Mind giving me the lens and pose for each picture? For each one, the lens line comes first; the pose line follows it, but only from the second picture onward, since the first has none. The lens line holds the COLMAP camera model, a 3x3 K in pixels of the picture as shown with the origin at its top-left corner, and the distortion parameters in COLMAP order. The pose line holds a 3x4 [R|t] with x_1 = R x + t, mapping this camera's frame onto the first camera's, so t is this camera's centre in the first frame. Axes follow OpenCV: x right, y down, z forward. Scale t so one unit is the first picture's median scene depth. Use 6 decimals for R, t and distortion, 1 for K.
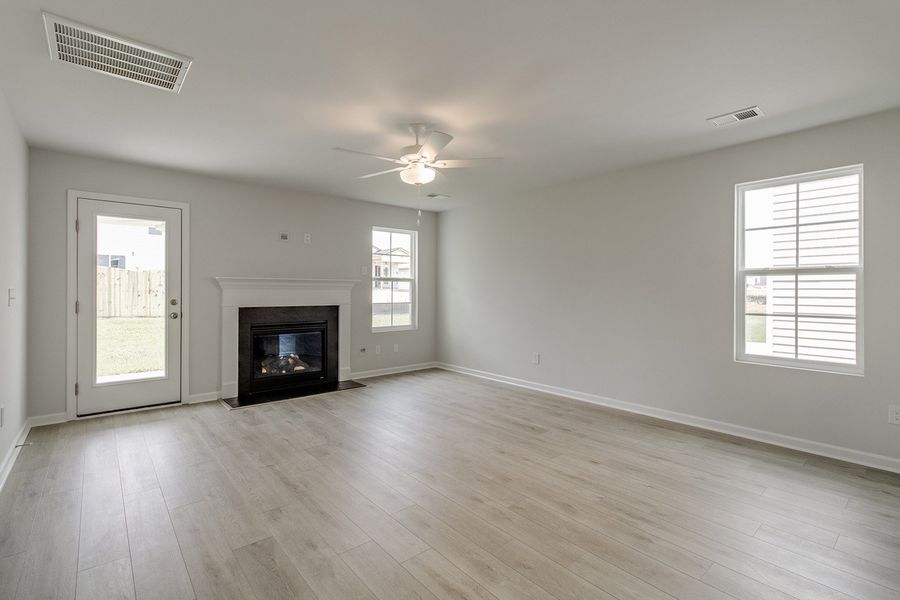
lens RADIAL K [[418.1, 0, 454.6], [0, 418.1, 288.6], [0, 0, 1]] dist [0.000587, -0.000287]
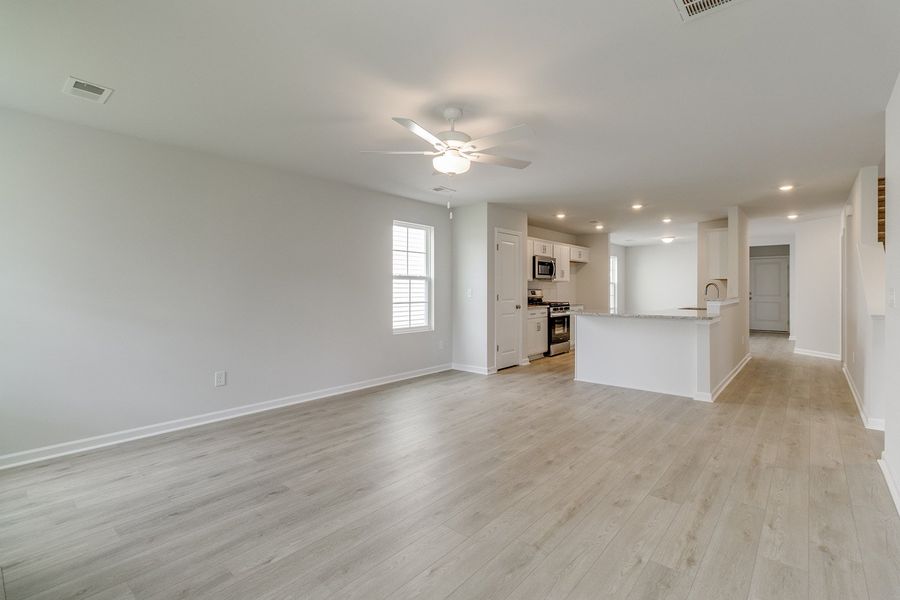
lens RADIAL K [[418.1, 0, 454.6], [0, 418.1, 288.6], [0, 0, 1]] dist [0.000587, -0.000287]
pose [[-0.162693, -0.000979, 0.986676, -0.795861], [-0.005995, 0.999982, 0.000003, 0.002396], [-0.986658, -0.005915, -0.162696, 0.909225]]
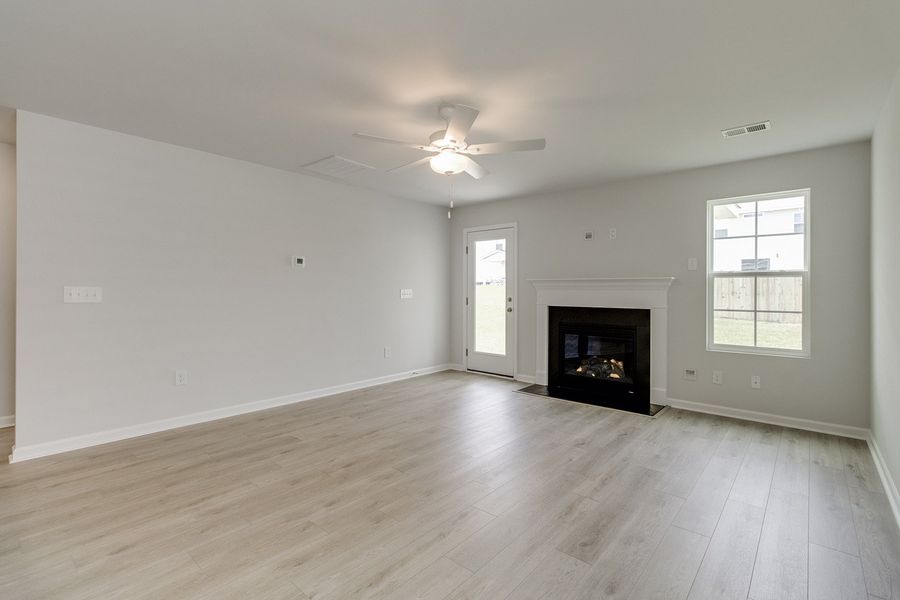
lens RADIAL K [[411.6, 0, 448.0], [0, 411.6, 294.0], [0, 0, 1]] dist [-0.000296, 0.000198]
pose [[0.149008, 0.006915, -0.988812, 0.635190], [0.000186, 0.999975, 0.007021, 0.006525], [0.988836, -0.001230, 0.149003, 0.687898]]
